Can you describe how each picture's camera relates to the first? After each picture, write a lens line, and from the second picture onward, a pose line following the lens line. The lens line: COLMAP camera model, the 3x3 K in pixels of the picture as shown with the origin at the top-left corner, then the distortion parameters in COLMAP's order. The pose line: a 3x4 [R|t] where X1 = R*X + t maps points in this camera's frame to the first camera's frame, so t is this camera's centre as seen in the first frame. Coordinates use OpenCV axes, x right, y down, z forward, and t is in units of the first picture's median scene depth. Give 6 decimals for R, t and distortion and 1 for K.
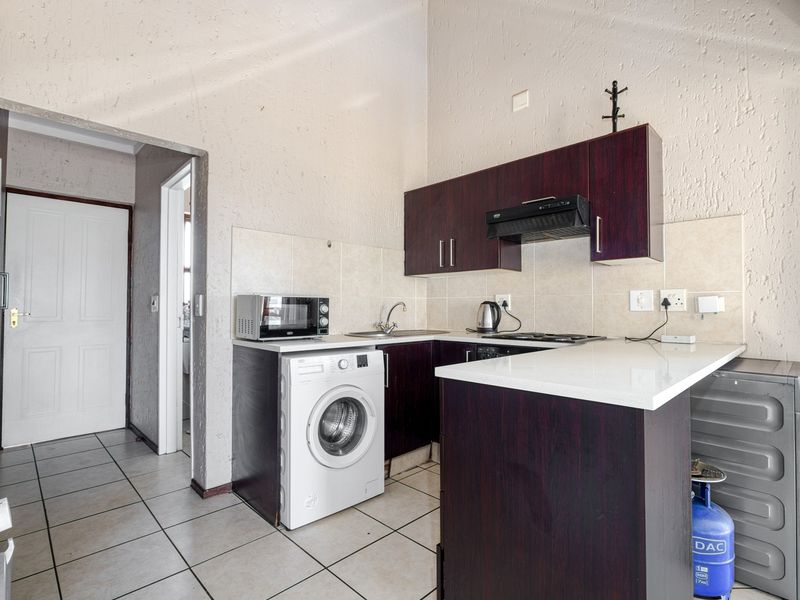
lens RADIAL K [[406.6, 0, 401.1], [0, 406.6, 296.5], [0, 0, 1]] dist [-0.003811, -0.000187]
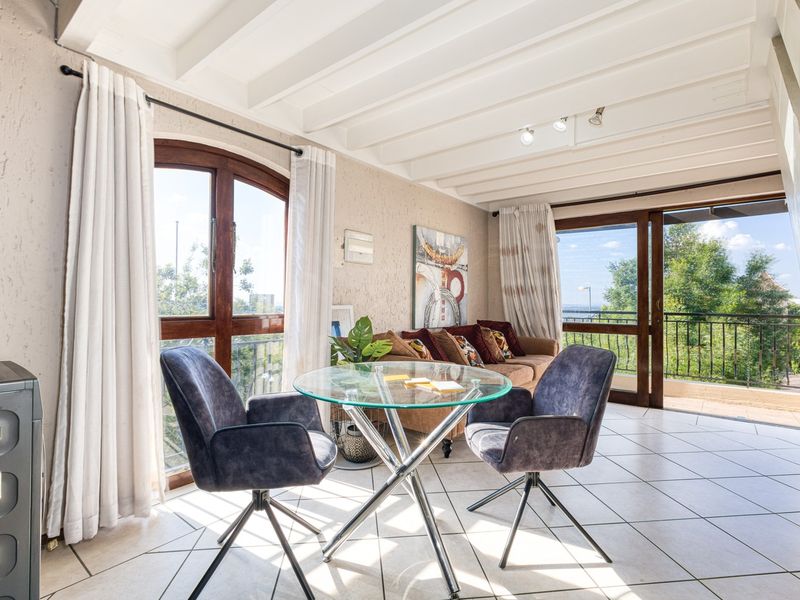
lens RADIAL K [[404.7, 0, 398.4], [0, 404.7, 296.8], [0, 0, 1]] dist [0.000310, 0.000049]
pose [[-0.116284, 0.011169, 0.993153, 0.016529], [-0.034823, 0.999276, -0.015316, 0.006661], [-0.992605, -0.036365, -0.115811, 0.205027]]
